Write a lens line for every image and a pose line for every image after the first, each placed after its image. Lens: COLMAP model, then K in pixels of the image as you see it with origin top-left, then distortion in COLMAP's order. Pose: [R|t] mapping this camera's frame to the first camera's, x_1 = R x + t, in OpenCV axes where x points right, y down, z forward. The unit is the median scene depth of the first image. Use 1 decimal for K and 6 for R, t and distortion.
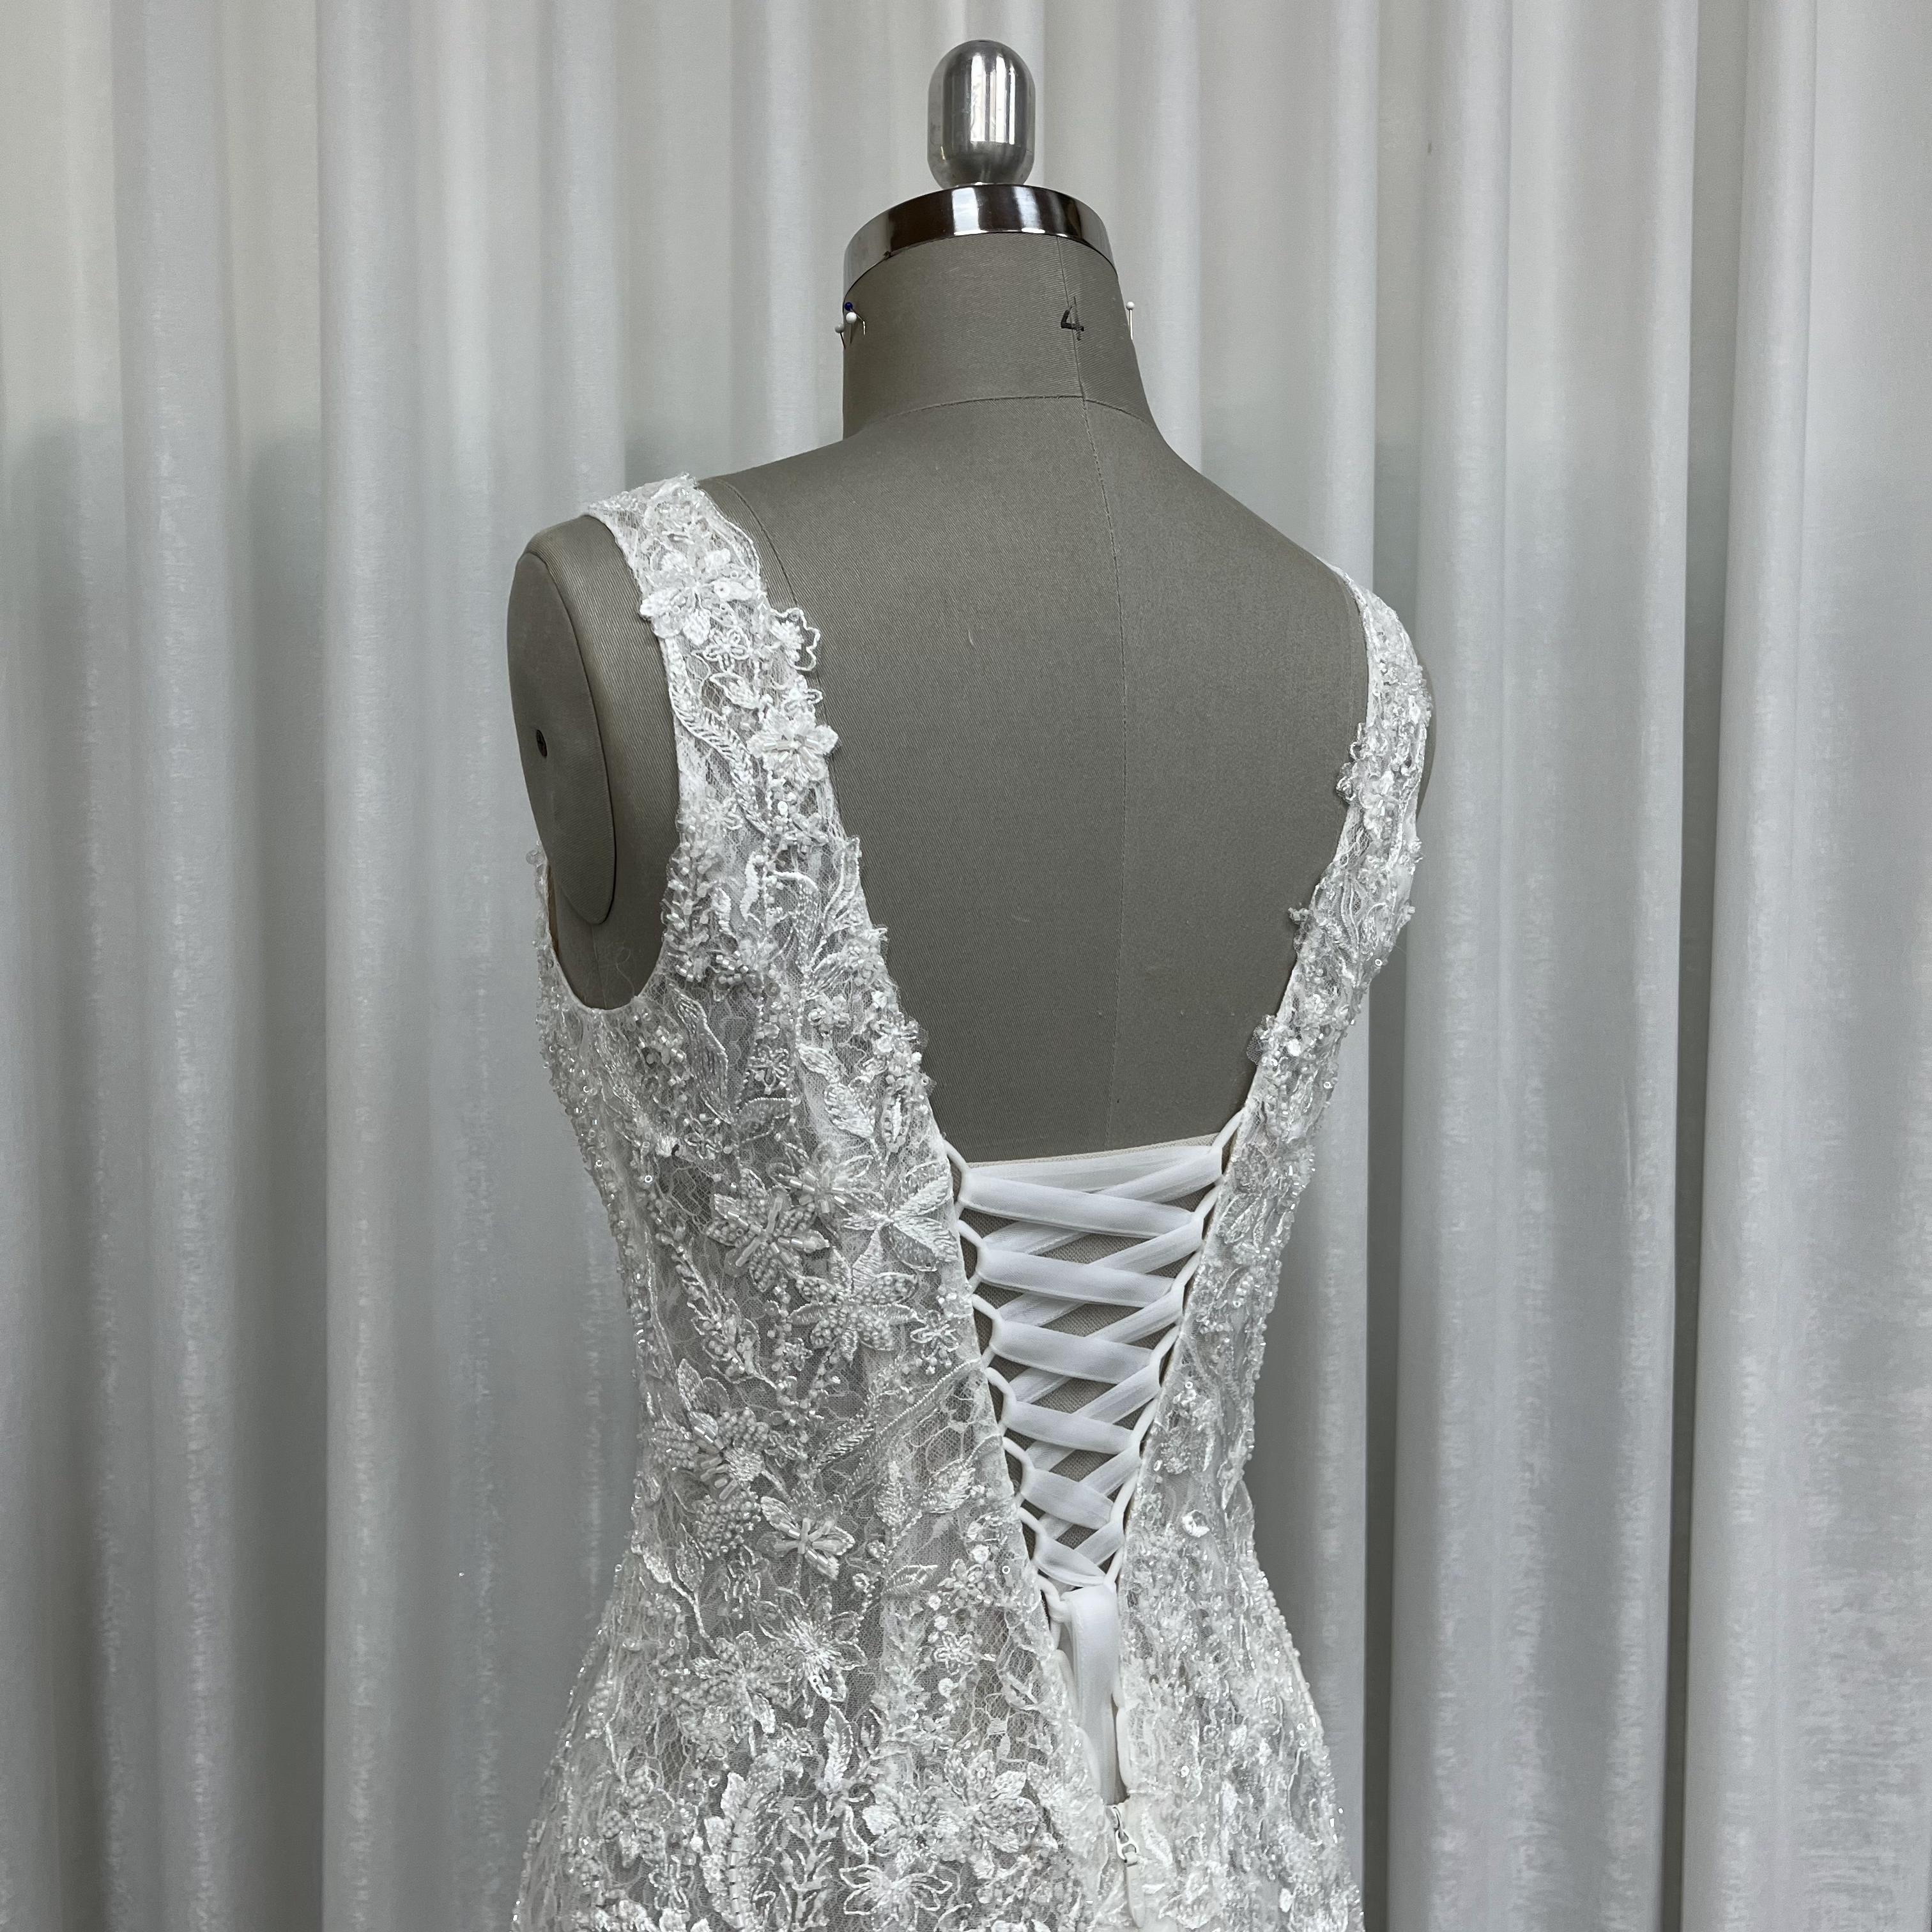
lens RADIAL K [[1967.5, 0, 962.6], [0, 1967.5, 969.1], [0, 0, 1]] dist [0.040984, 0.000000]
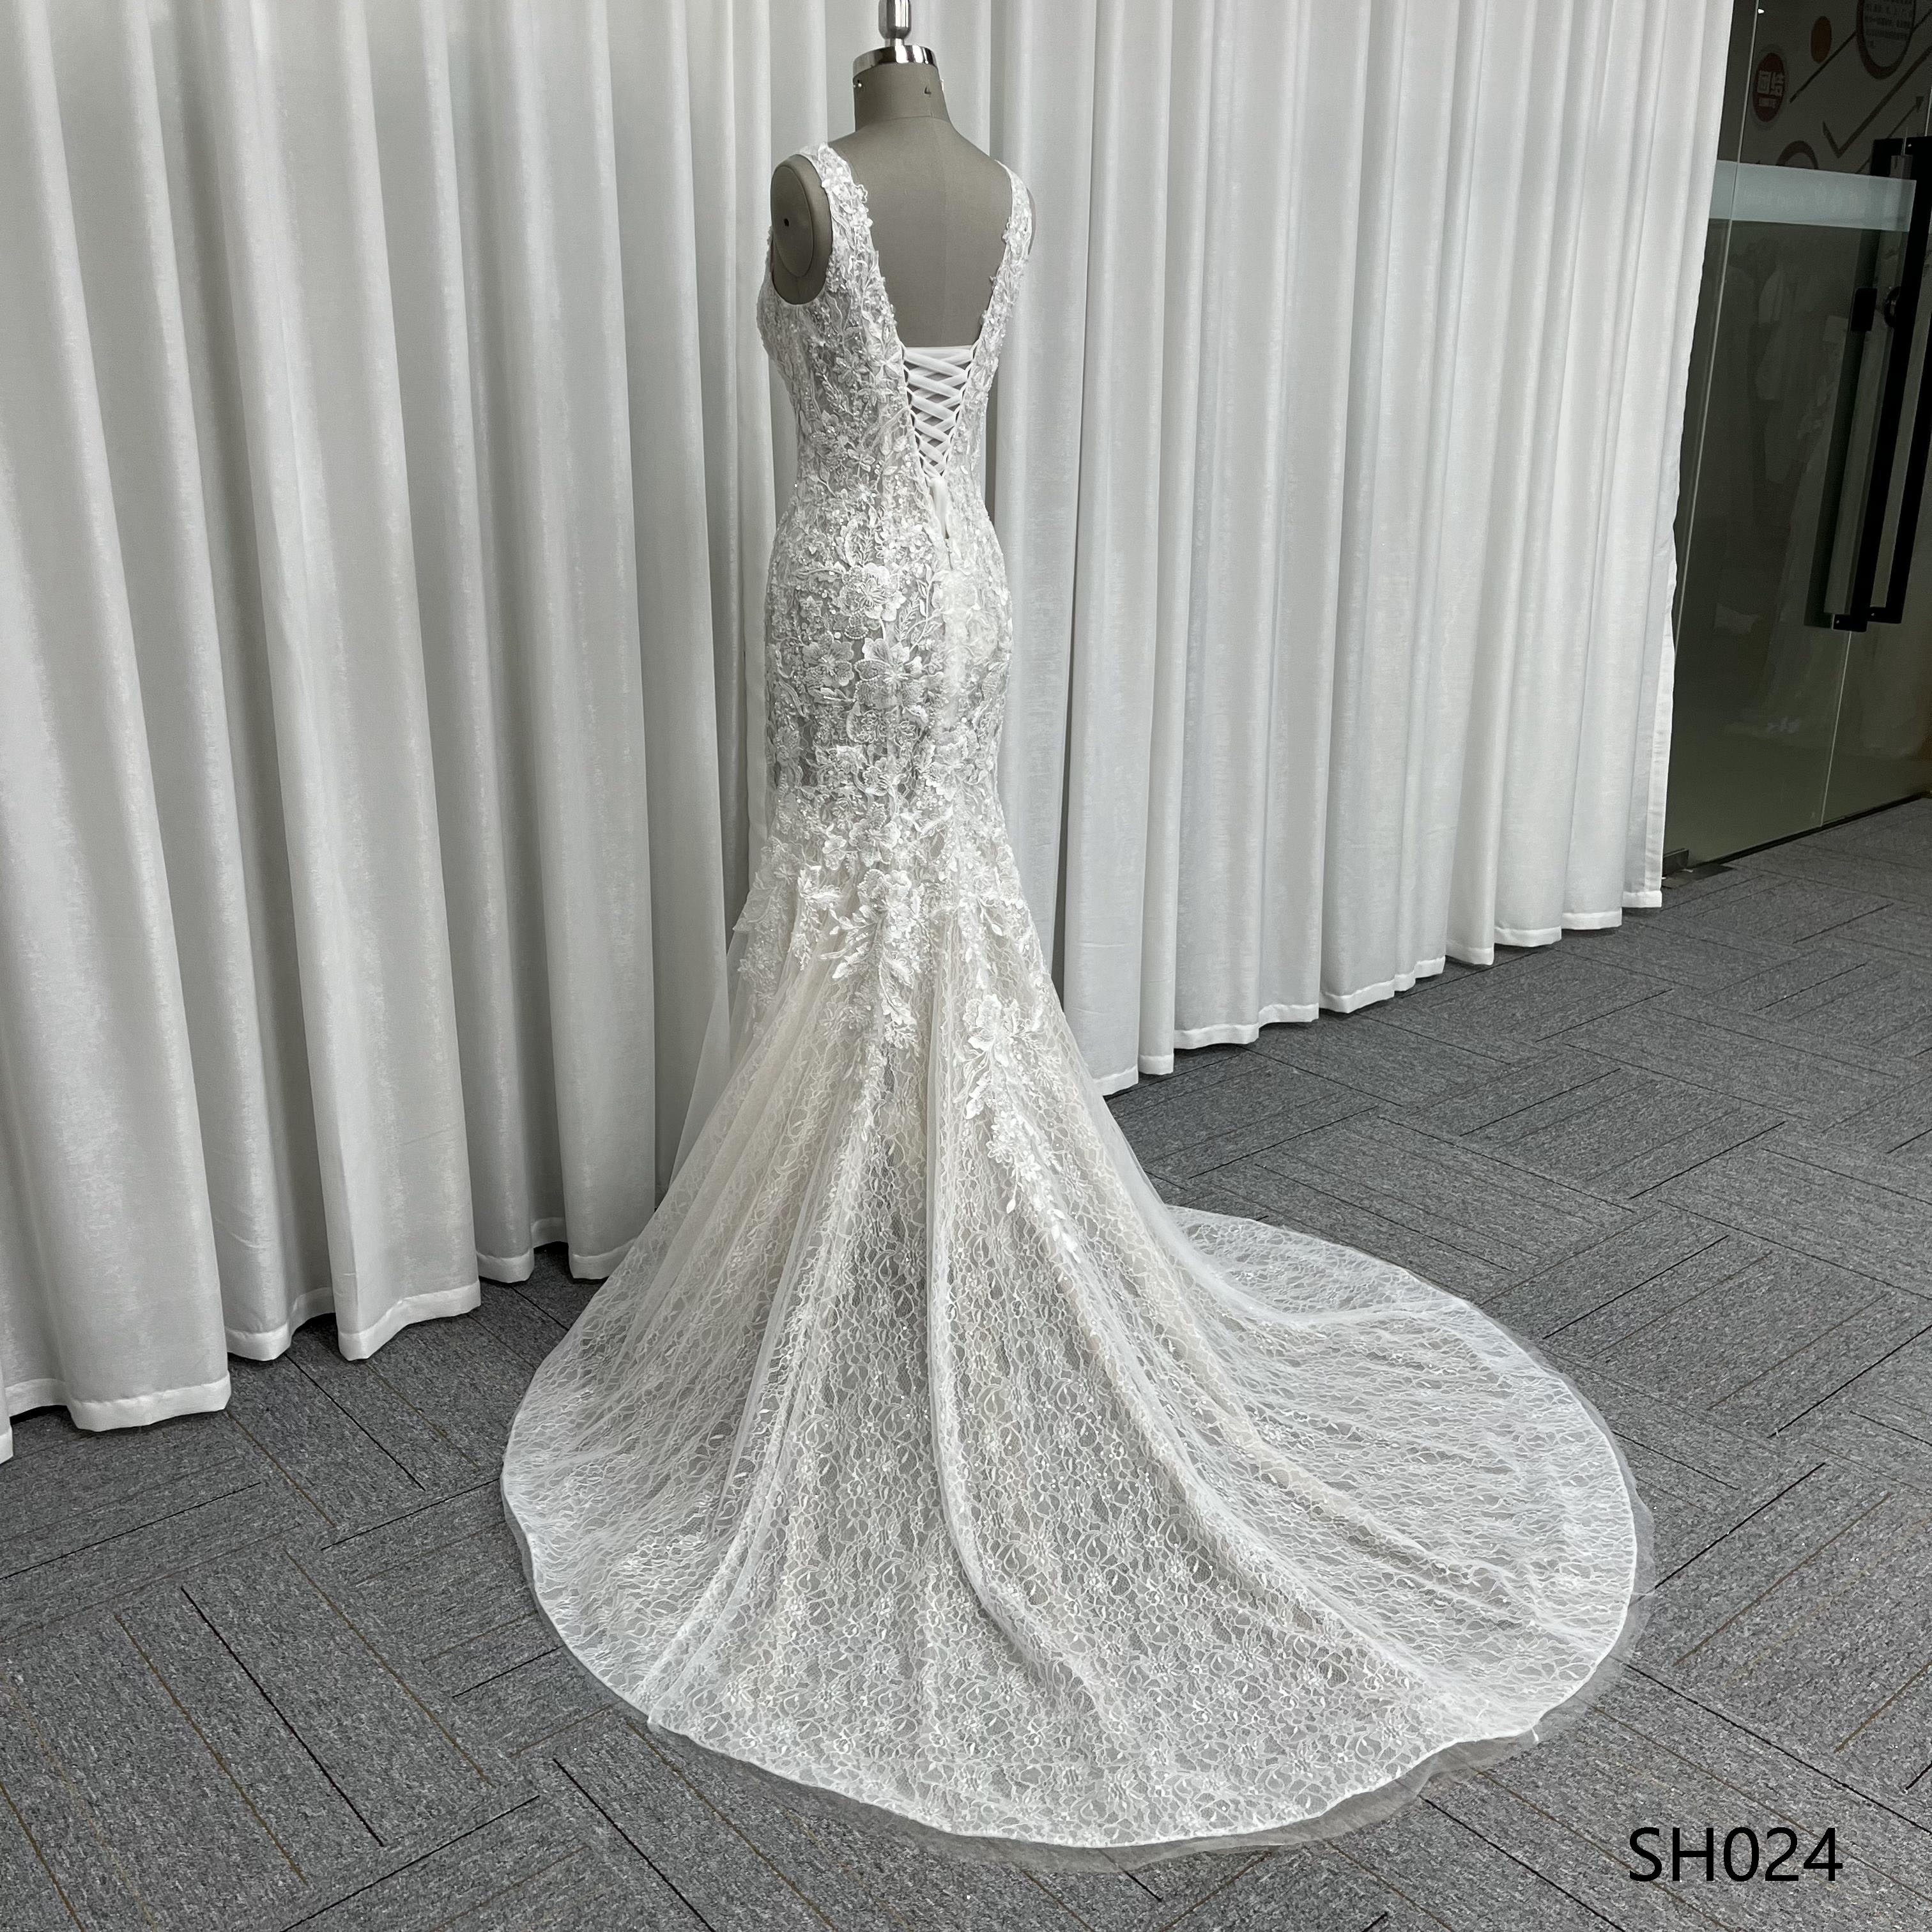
lens RADIAL K [[1967.5, 0, 968.5], [0, 1967.5, 979.5], [0, 0, 1]] dist [0.040984, 0.000000]
pose [[0.986382, -0.052078, 0.156007, -0.500431], [0.011801, 0.968511, 0.248690, 0.313968], [-0.164046, -0.243463, 0.955937, -2.725676]]
